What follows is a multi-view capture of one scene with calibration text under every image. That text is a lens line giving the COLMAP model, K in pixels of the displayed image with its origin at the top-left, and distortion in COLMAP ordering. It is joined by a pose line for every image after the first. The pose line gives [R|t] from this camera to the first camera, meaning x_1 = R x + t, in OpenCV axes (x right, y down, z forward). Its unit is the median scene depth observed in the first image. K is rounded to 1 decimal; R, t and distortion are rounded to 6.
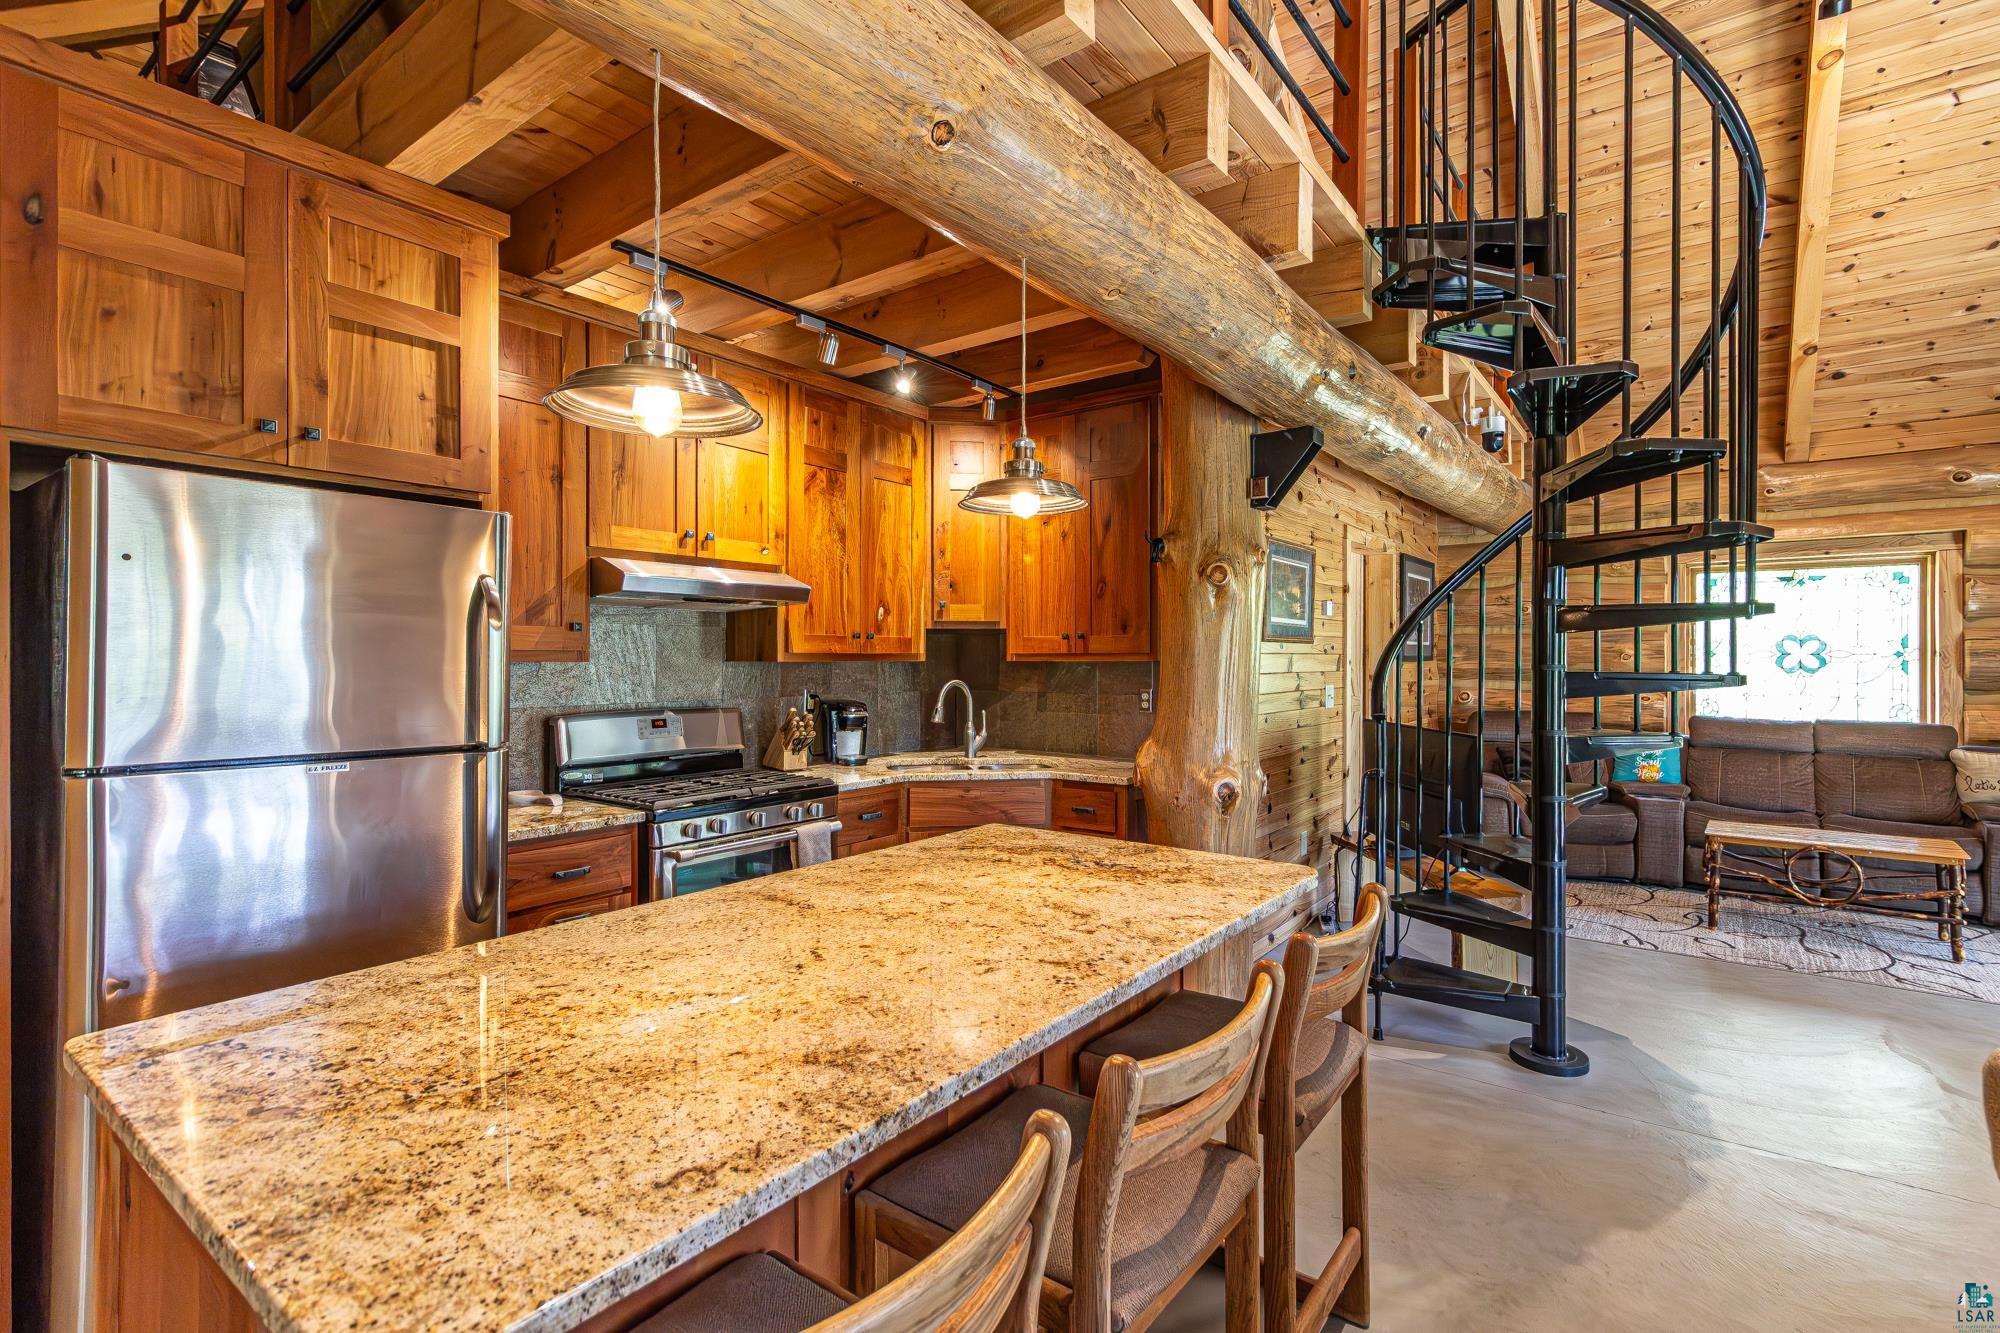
lens RADIAL K [[929.5, 0, 1031.2], [0, 929.5, 656.1], [0, 0, 1]] dist [0.003047, 0.000419]
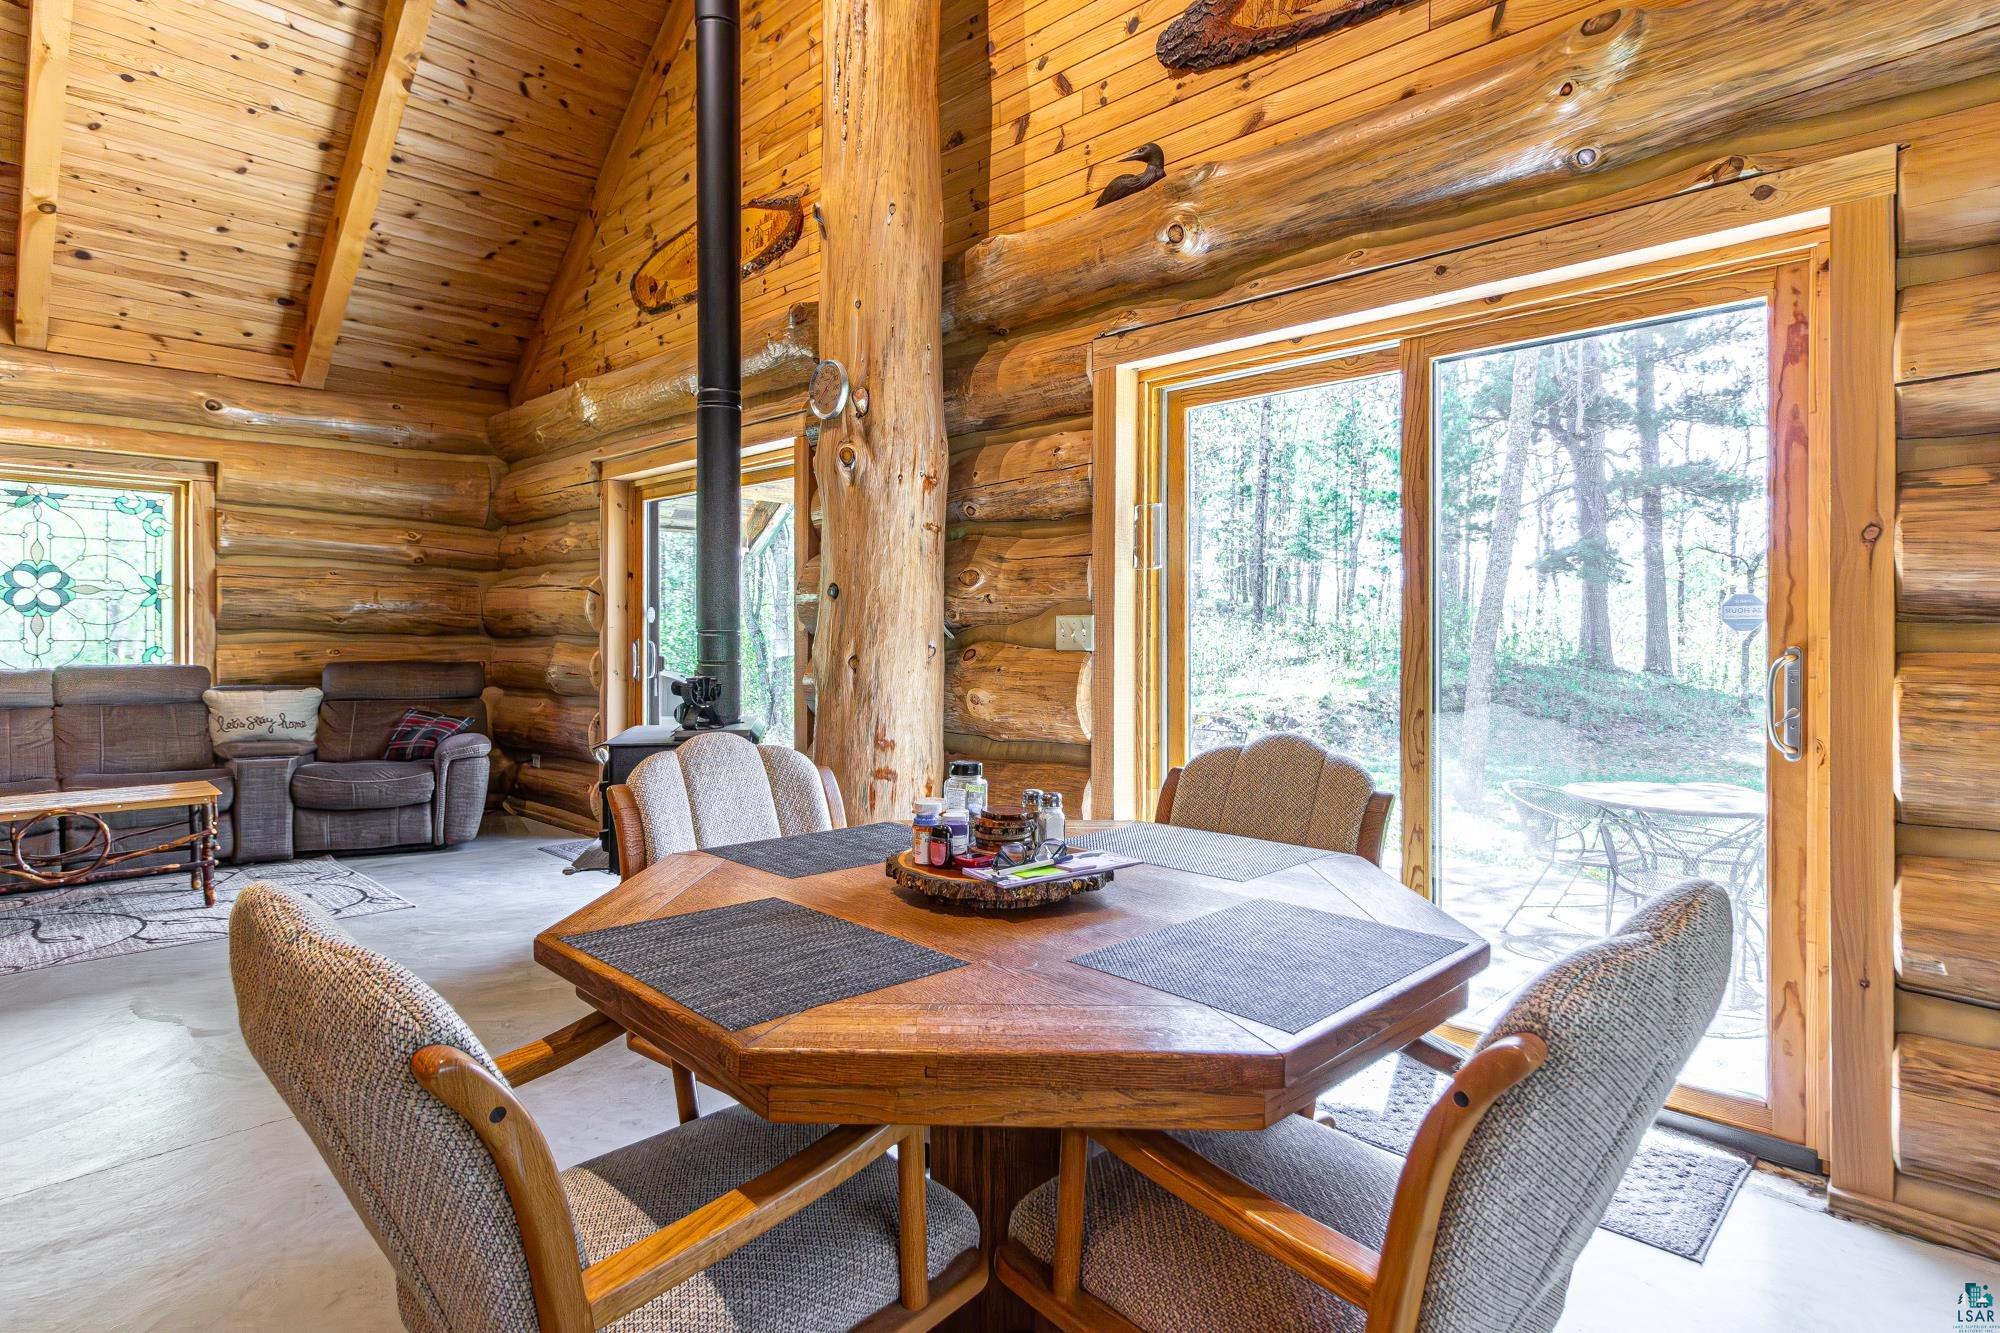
lens RADIAL K [[1035.5, 0, 1026.0], [0, 1035.5, 641.9], [0, 0, 1]] dist [-0.002410, -0.000558]
pose [[0.122229, -0.005872, 0.992485, 0.068952], [-0.003125, 0.999975, 0.006301, 0.060903], [-0.992497, -0.003871, 0.122208, 0.064182]]
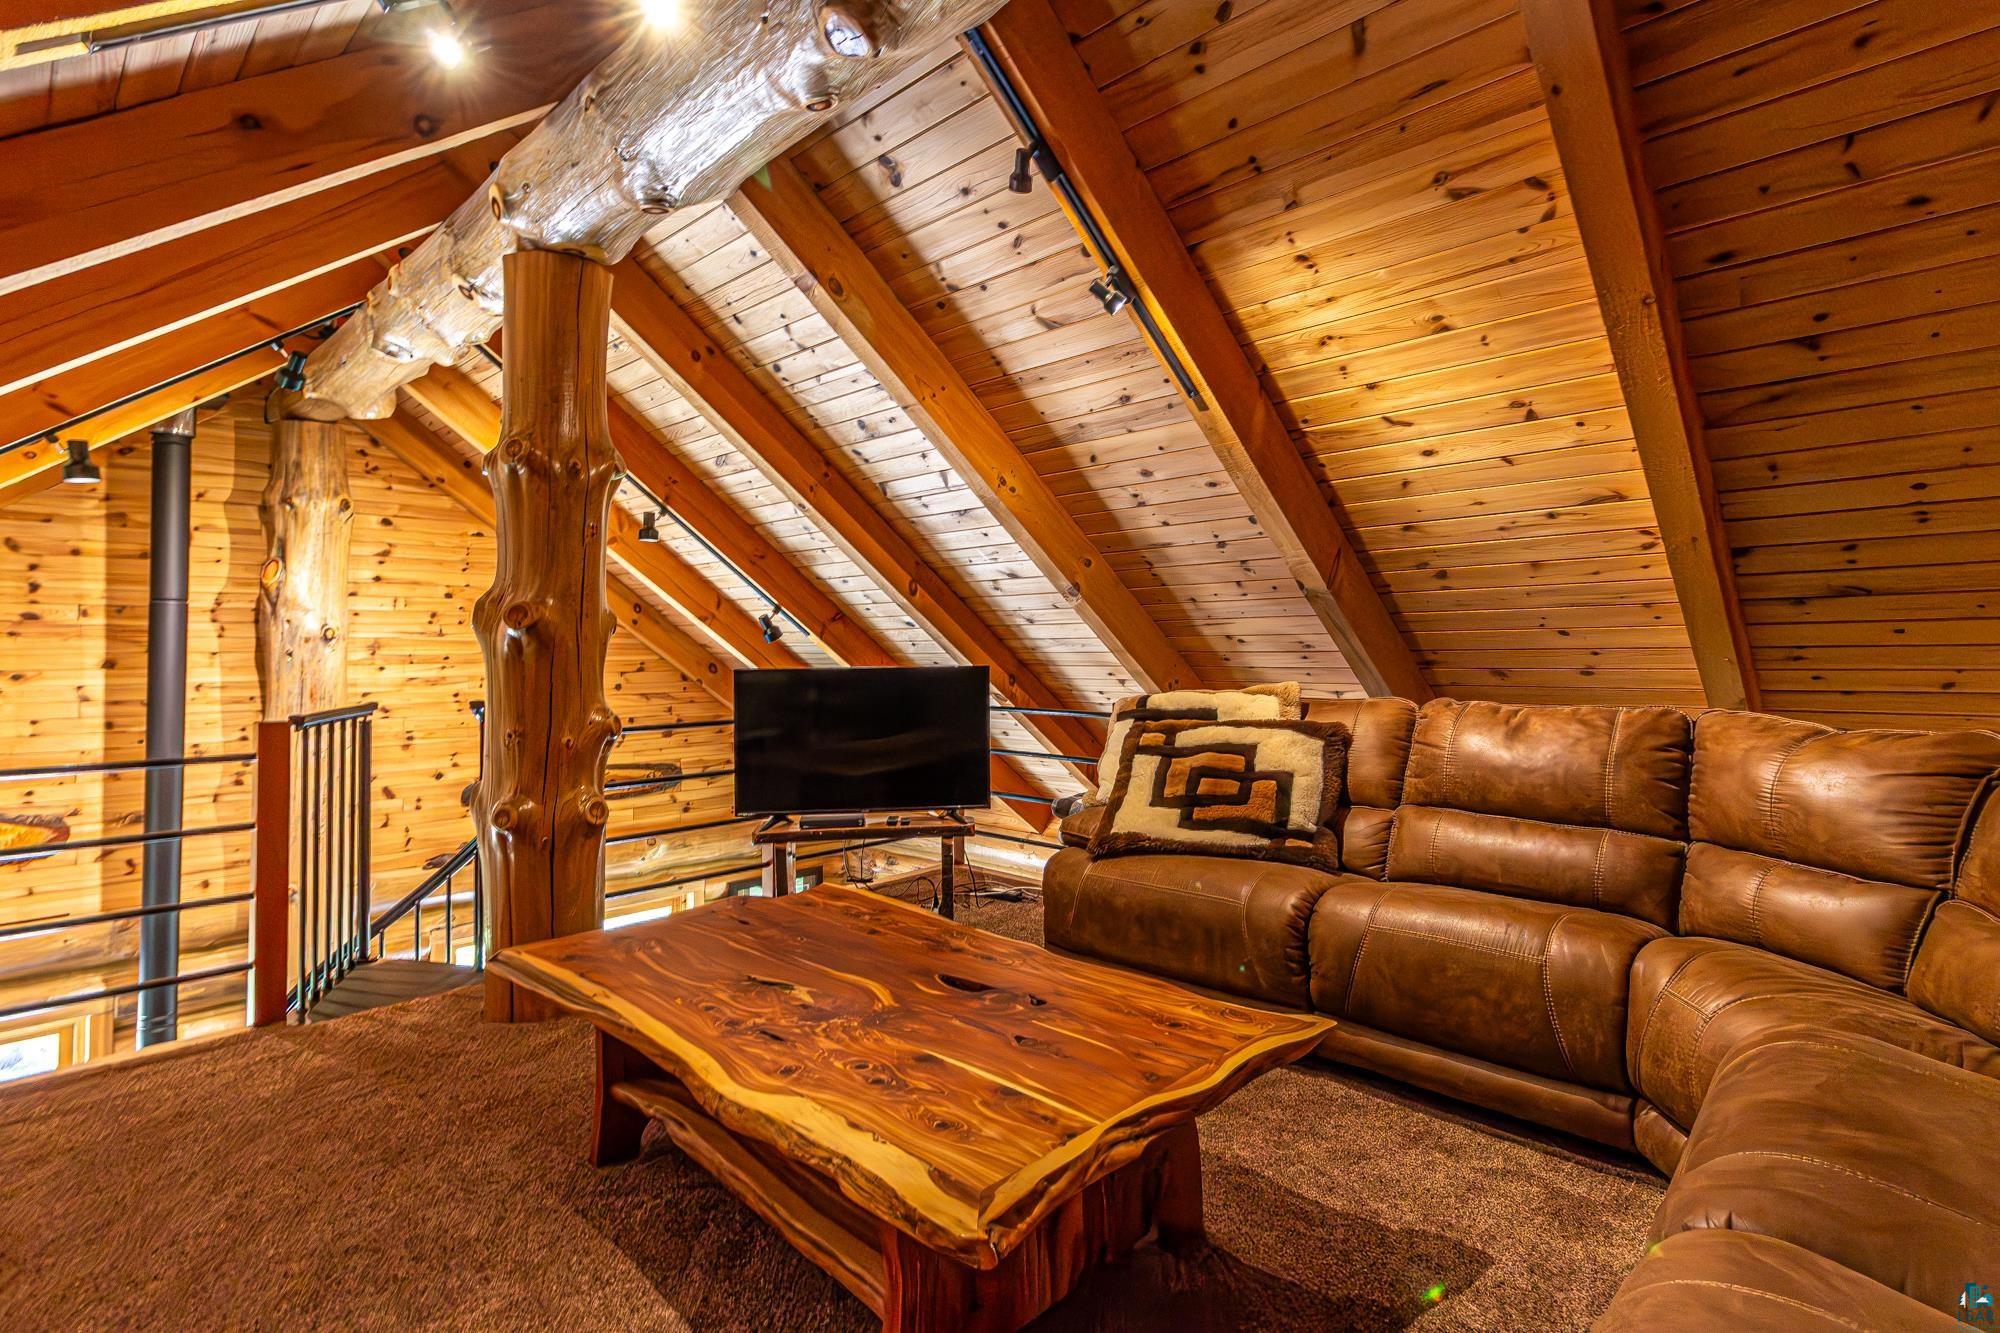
lens RADIAL K [[973.5, 0, 1053.7], [0, 973.5, 618.4], [0, 0, 1]] dist [0.000914, 0.000994]
pose [[-0.994014, 0.012868, 0.108494, -0.394497], [0.009476, 0.999452, -0.031730, -0.743777], [-0.108842, -0.030512, -0.993591, 1.883649]]
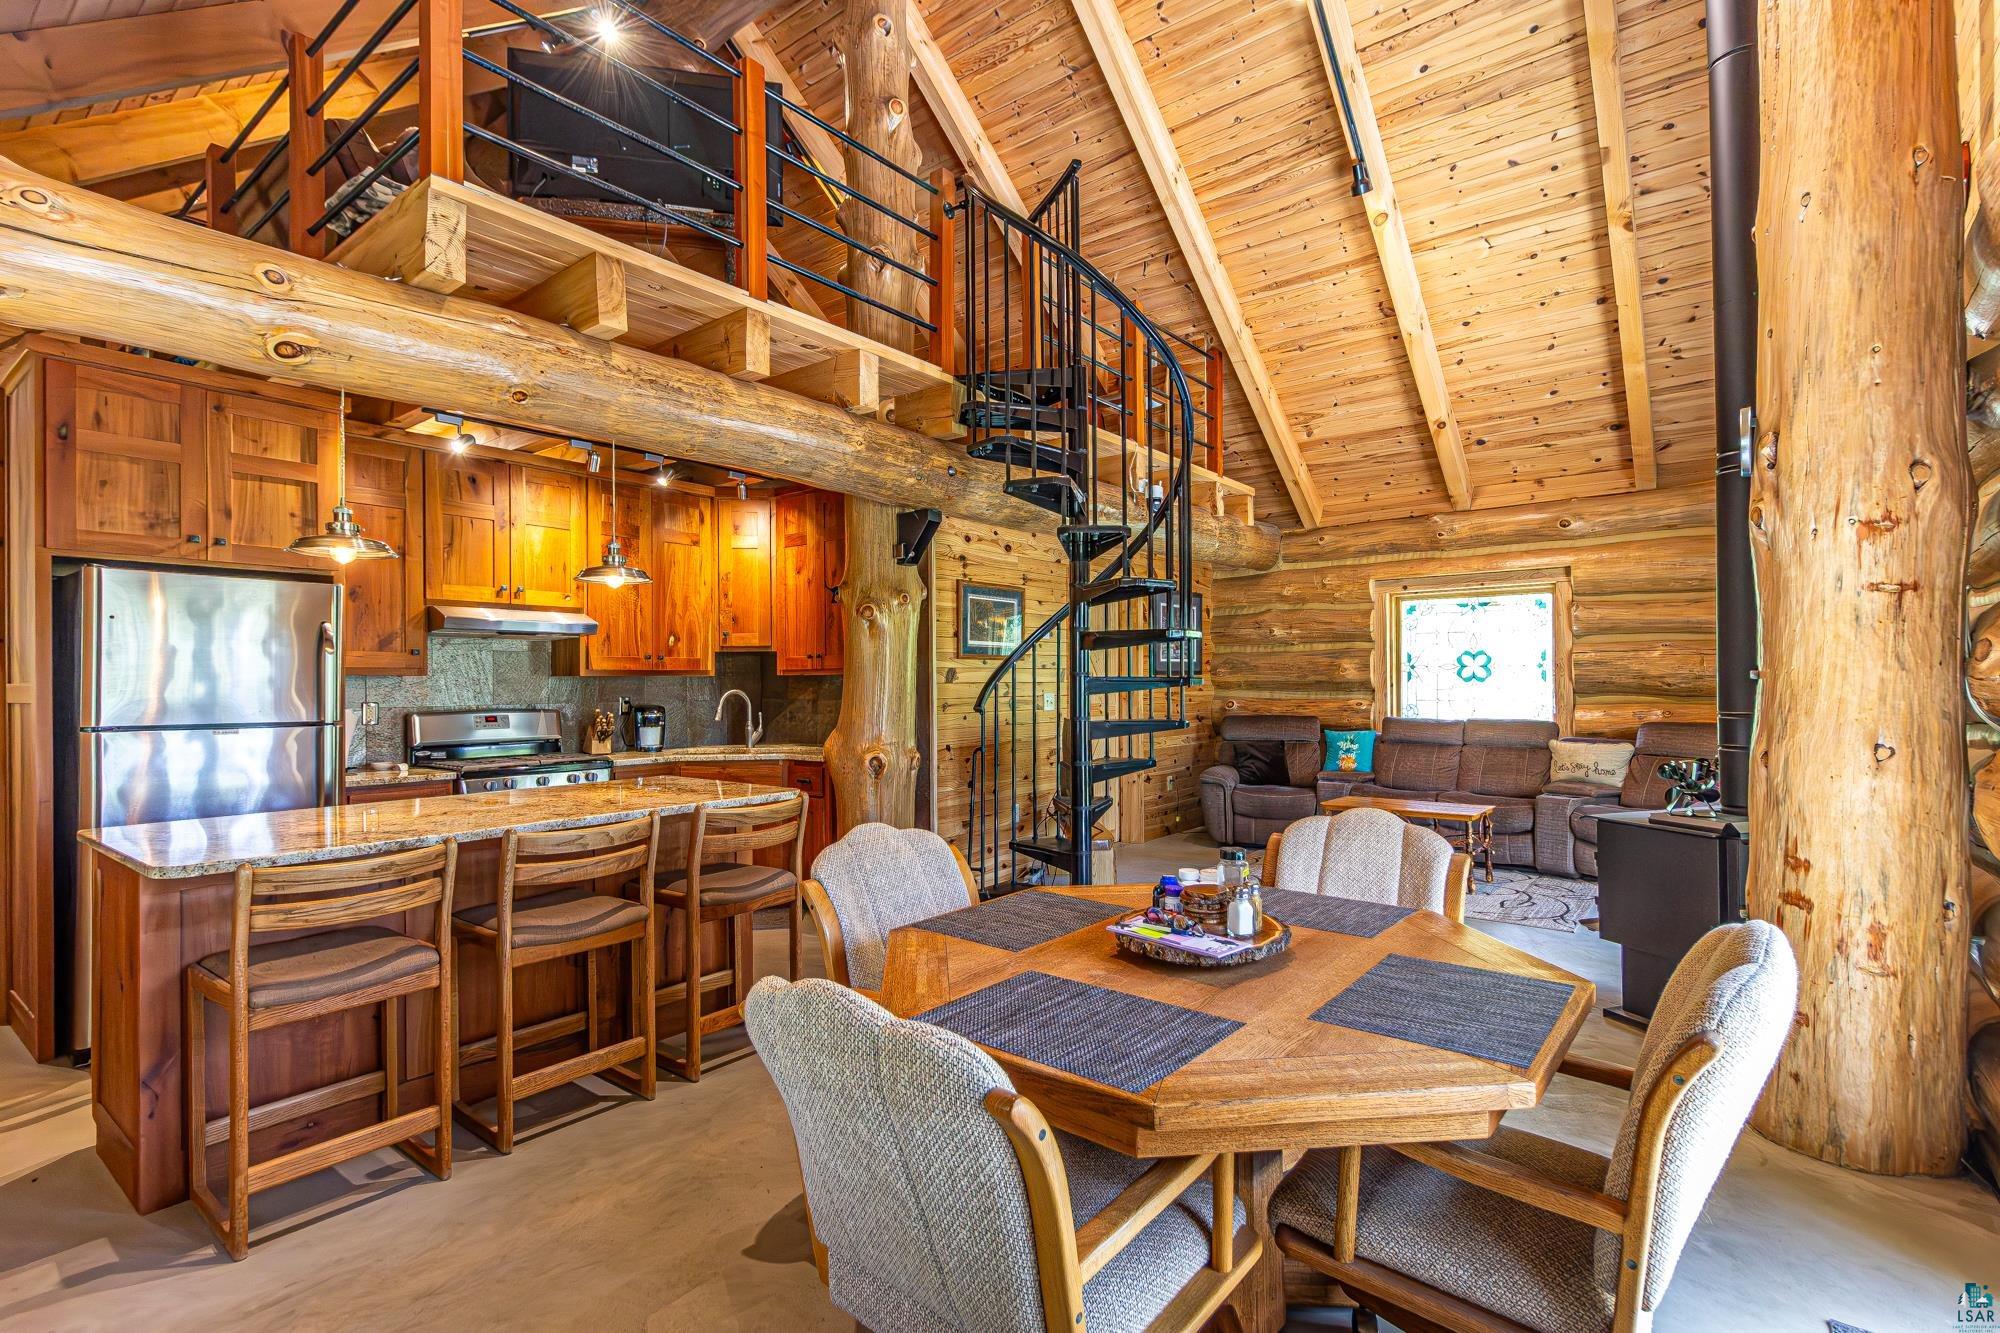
lens RADIAL K [[937.5, 0, 1029.8], [0, 937.5, 677.2], [0, 0, 1]] dist [0.001927, 0.000945]
pose [[0.999723, -0.008827, -0.021833, 0.448704], [0.008764, 0.999957, -0.002984, 0.018494], [0.021858, 0.002792, 0.999757, -0.417129]]
